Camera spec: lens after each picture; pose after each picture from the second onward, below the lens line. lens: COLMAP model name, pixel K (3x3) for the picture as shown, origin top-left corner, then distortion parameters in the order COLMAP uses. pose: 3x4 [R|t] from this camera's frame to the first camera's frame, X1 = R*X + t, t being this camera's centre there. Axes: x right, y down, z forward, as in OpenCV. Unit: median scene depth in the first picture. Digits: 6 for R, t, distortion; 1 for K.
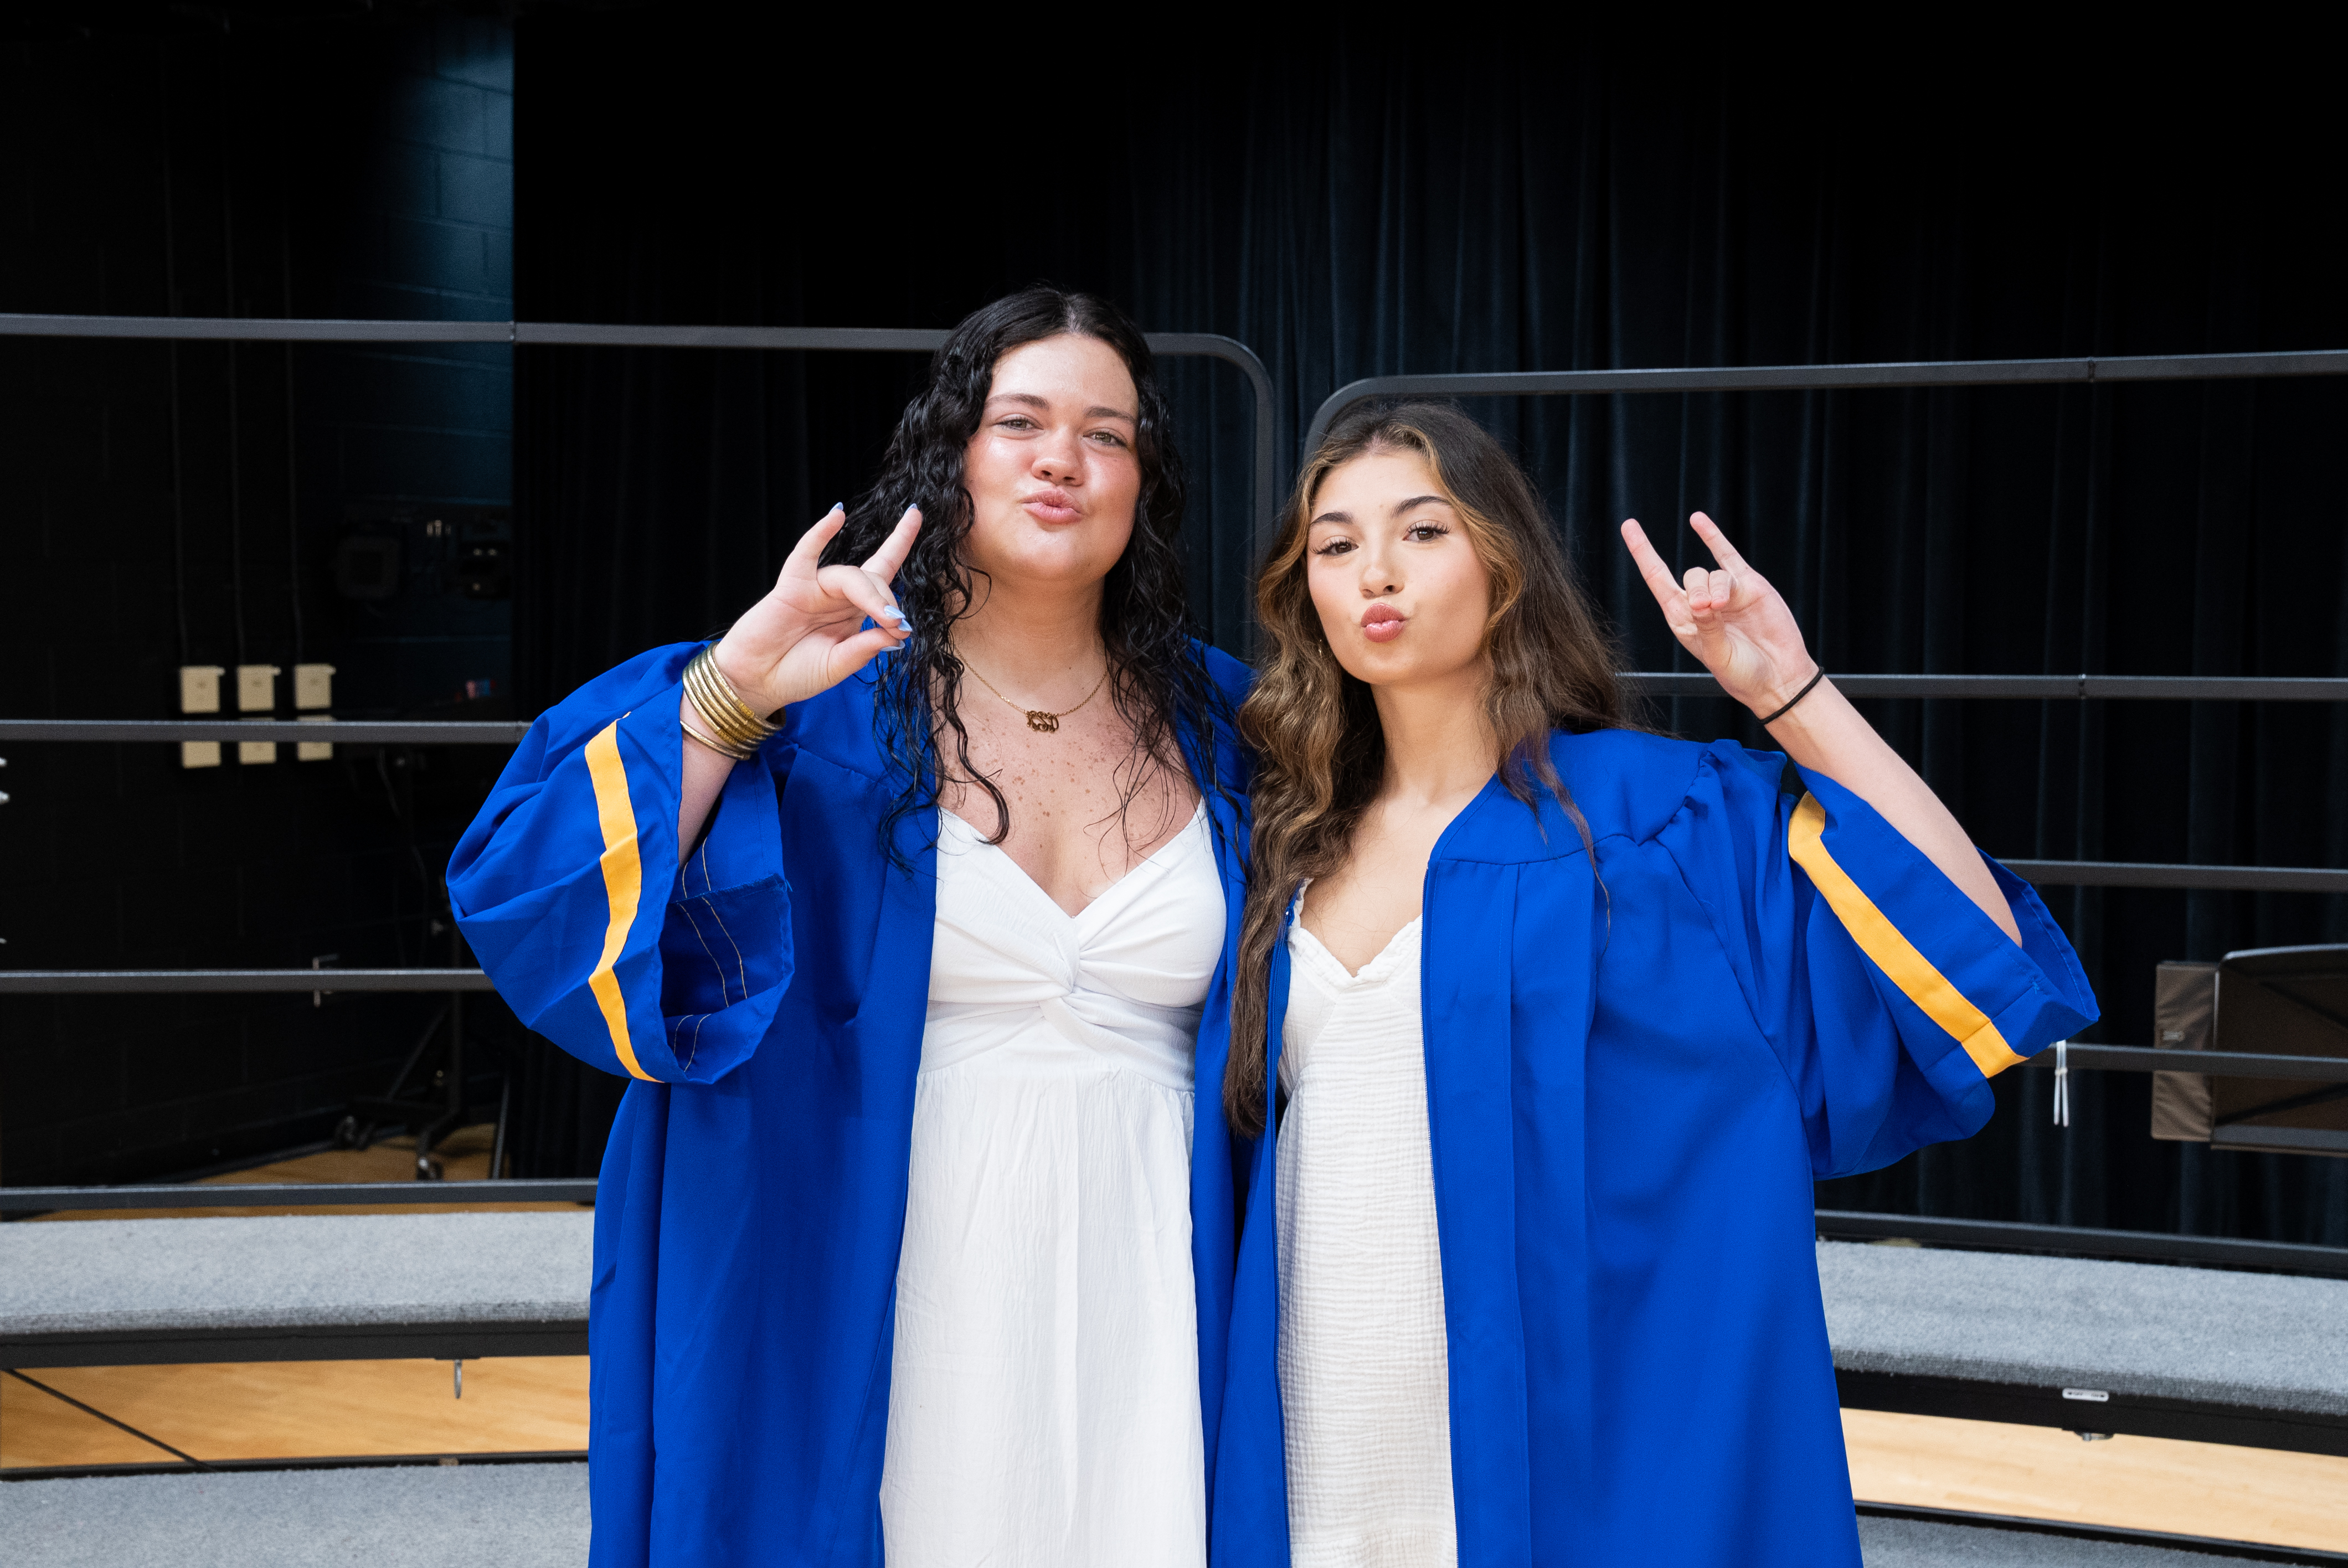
lens RADIAL K [[2988.6, 0, 1174.0], [0, 2988.6, 784.0], [0, 0, 1]] dist [0.075281, 0.341923]
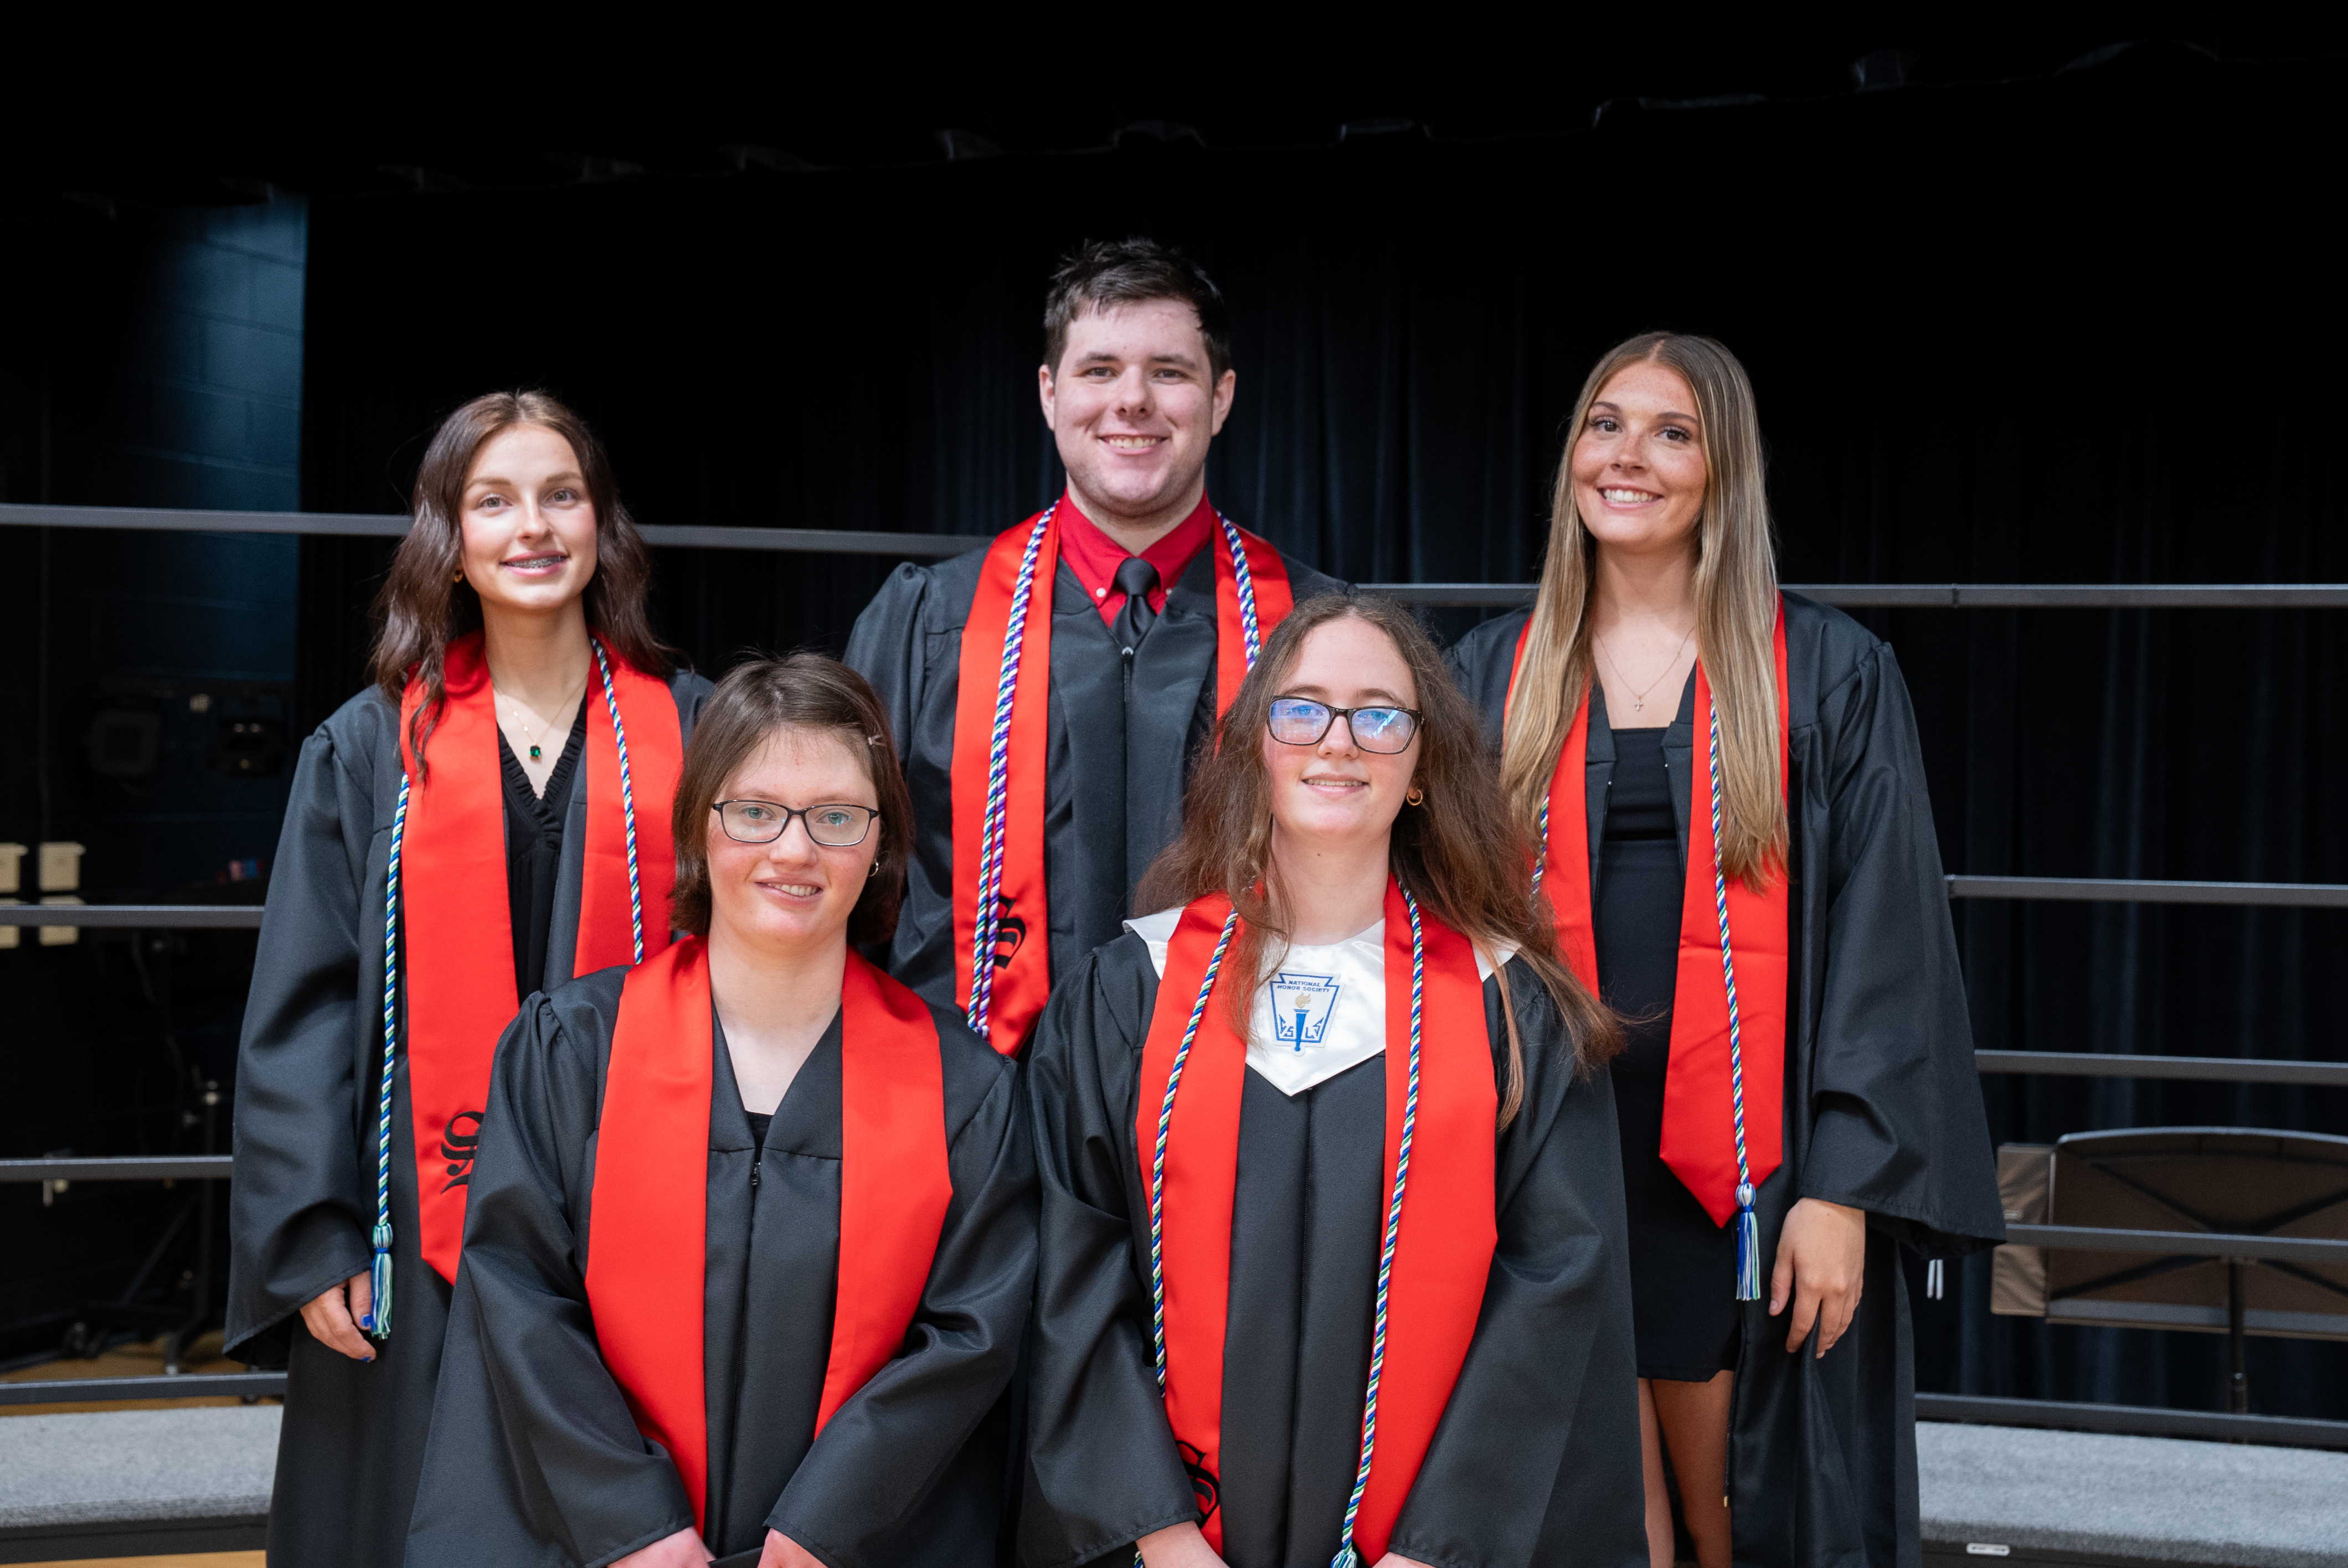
lens RADIAL K [[3113.8, 0, 1190.2], [0, 3113.8, 781.3], [0, 0, 1]] dist [0.075100, 0.453964]
pose [[0.993521, 0.011660, 0.113048, -0.091784], [-0.004798, 0.998139, -0.060784, -0.000158], [-0.113546, 0.059848, 0.991729, -0.077866]]
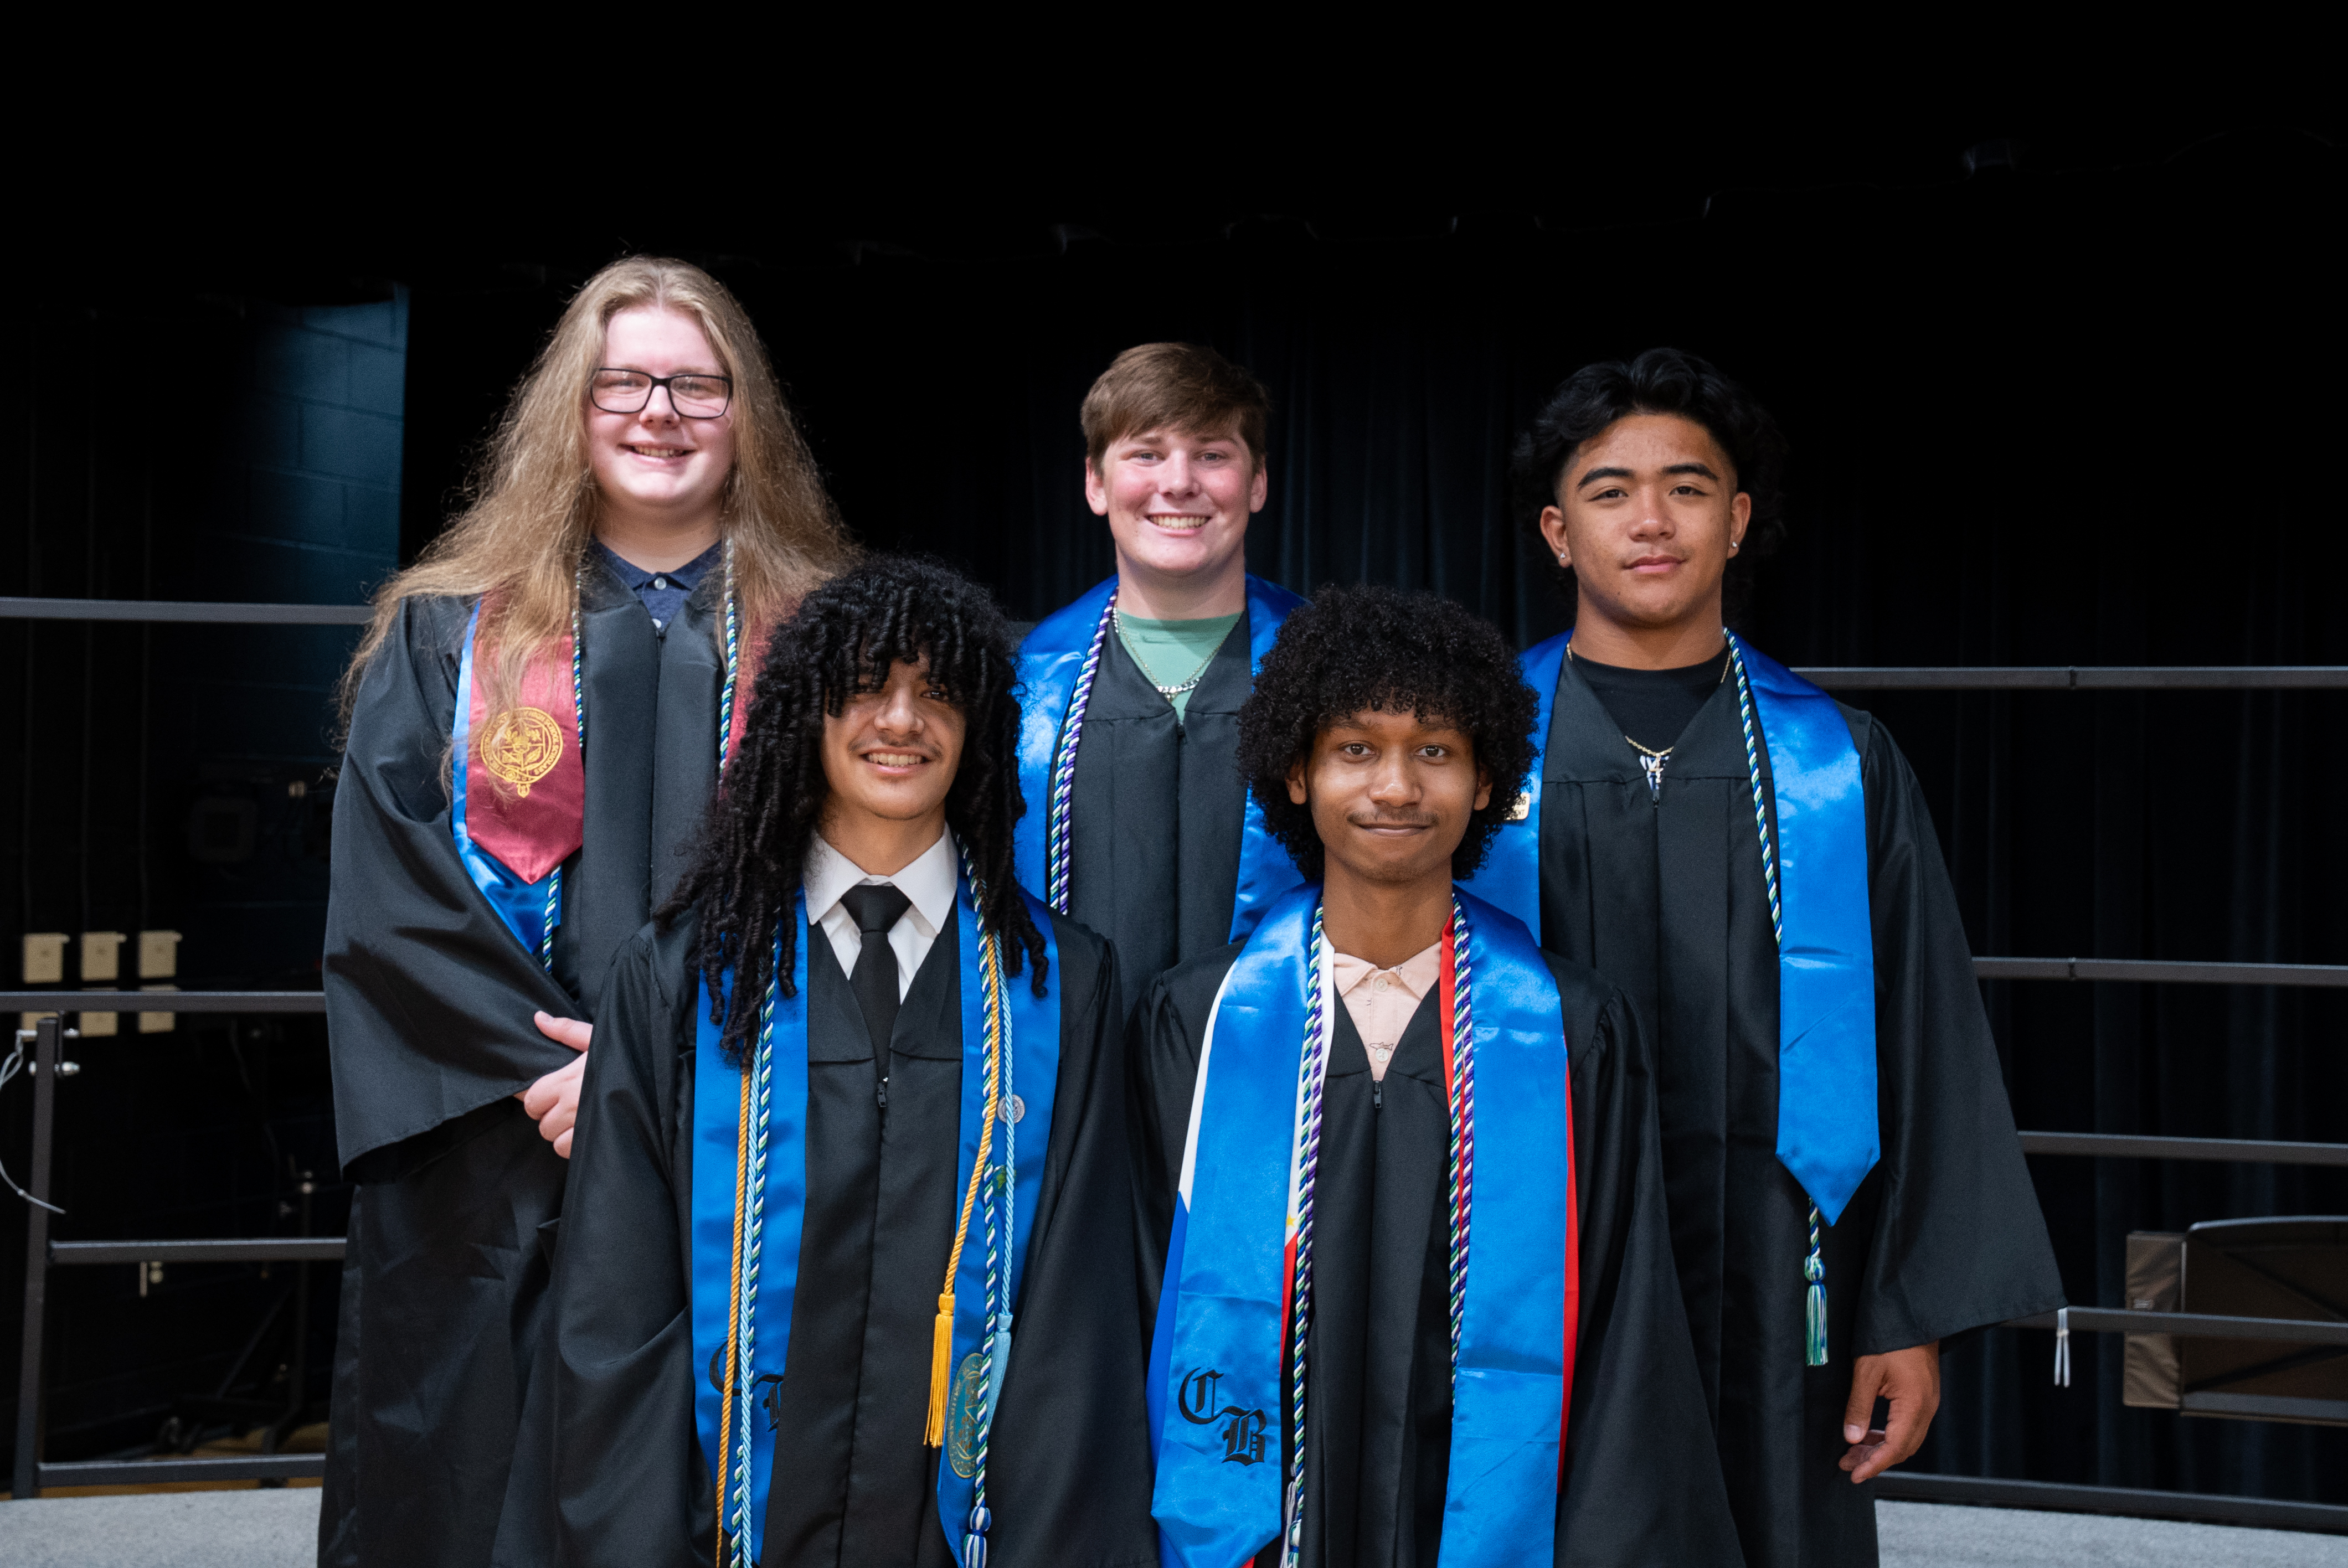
lens RADIAL K [[3254.6, 0, 1174.3], [0, 3254.6, 780.2], [0, 0, 1]] dist [0.118360, 0.414270]
pose [[0.996682, 0.010222, 0.080747, -0.107683], [-0.003288, 0.996329, -0.085544, 0.002134], [-0.081325, 0.084995, 0.993057, -0.136807]]
